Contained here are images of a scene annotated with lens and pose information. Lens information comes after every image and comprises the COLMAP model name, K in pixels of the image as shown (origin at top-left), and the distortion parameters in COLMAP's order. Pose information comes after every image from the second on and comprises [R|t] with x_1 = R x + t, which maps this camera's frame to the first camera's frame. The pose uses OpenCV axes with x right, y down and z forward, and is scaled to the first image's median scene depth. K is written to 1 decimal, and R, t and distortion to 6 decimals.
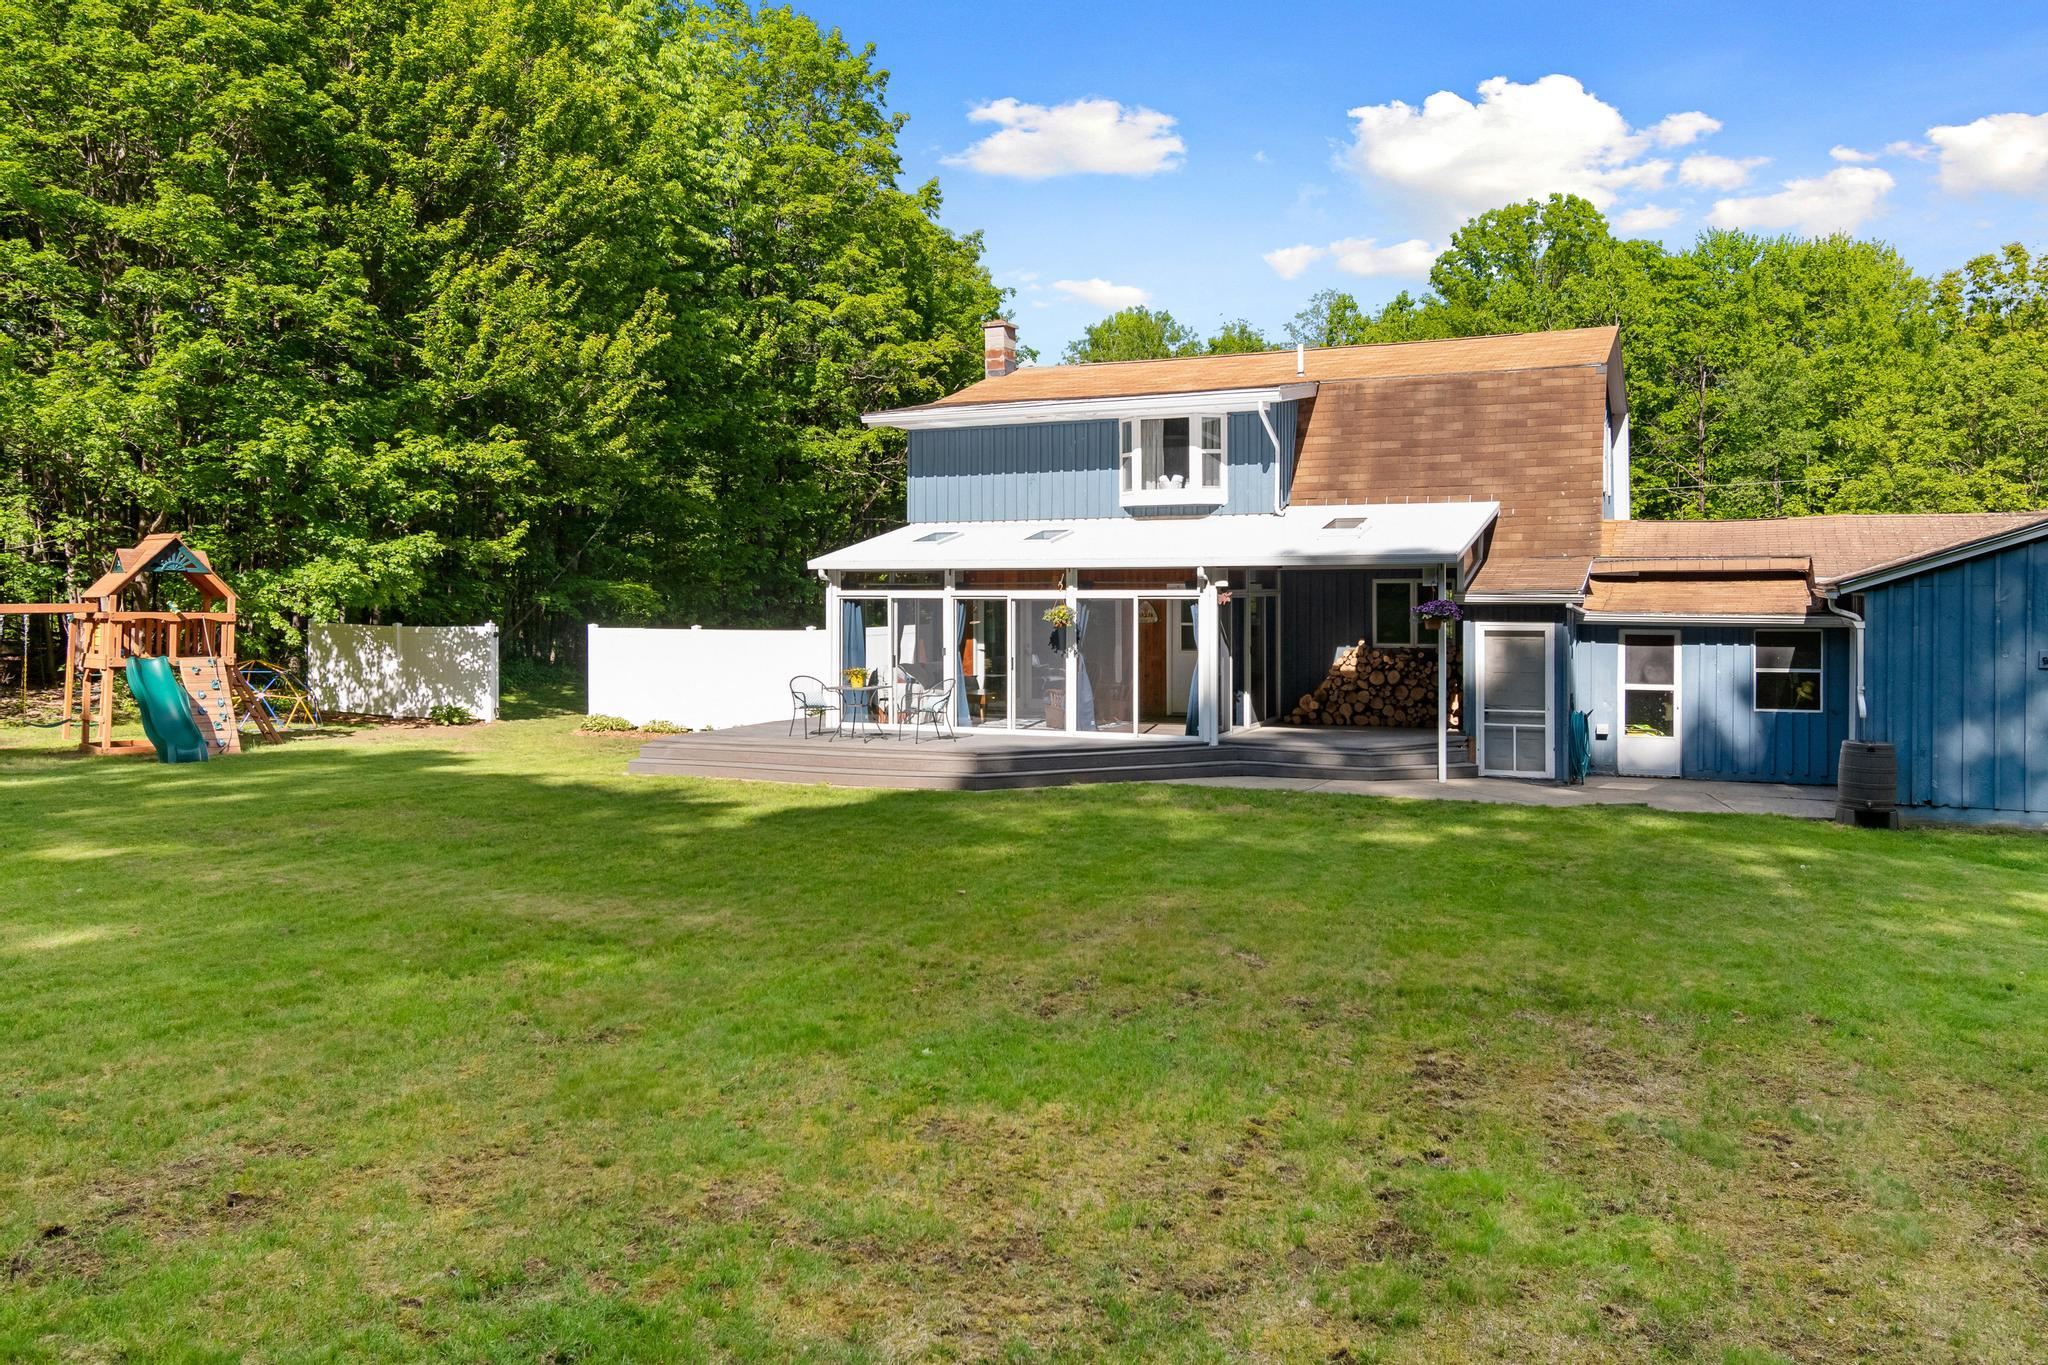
lens RADIAL K [[1499.9, 0, 1024.0], [0, 1499.9, 682.5], [0, 0, 1]] dist [0.004376, -0.006108]
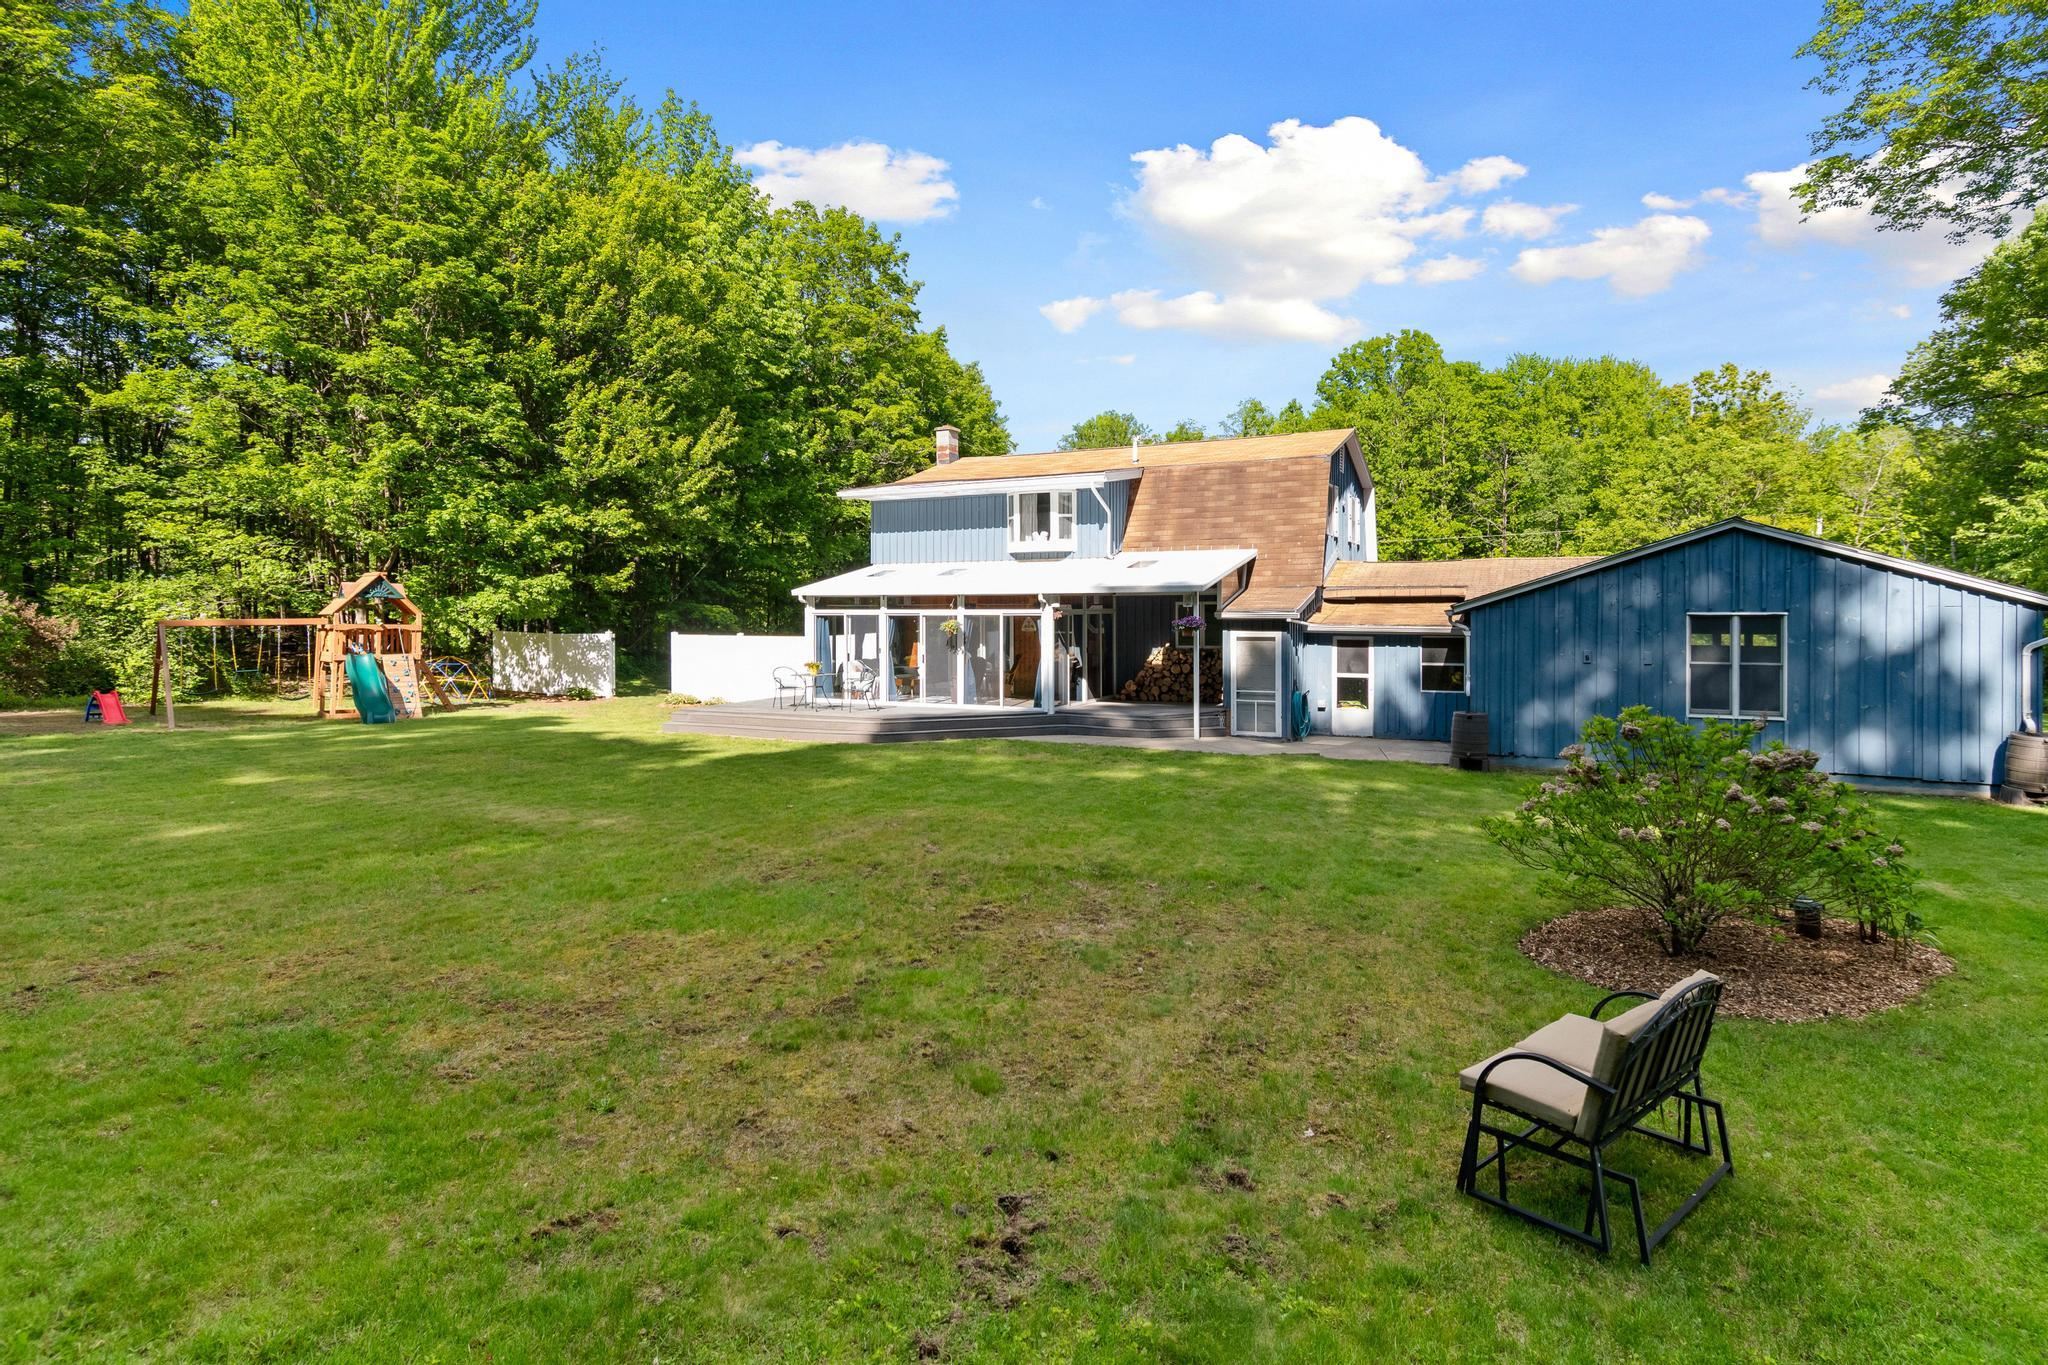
lens RADIAL K [[1049.3, 0, 1032.7], [0, 1049.3, 687.2], [0, 0, 1]] dist [0.000227, 0.000269]
pose [[0.999506, 0.001707, -0.031390, 0.120599], [-0.001280, 0.999906, 0.013615, 0.001010], [0.031411, -0.013568, 0.999414, -0.034954]]
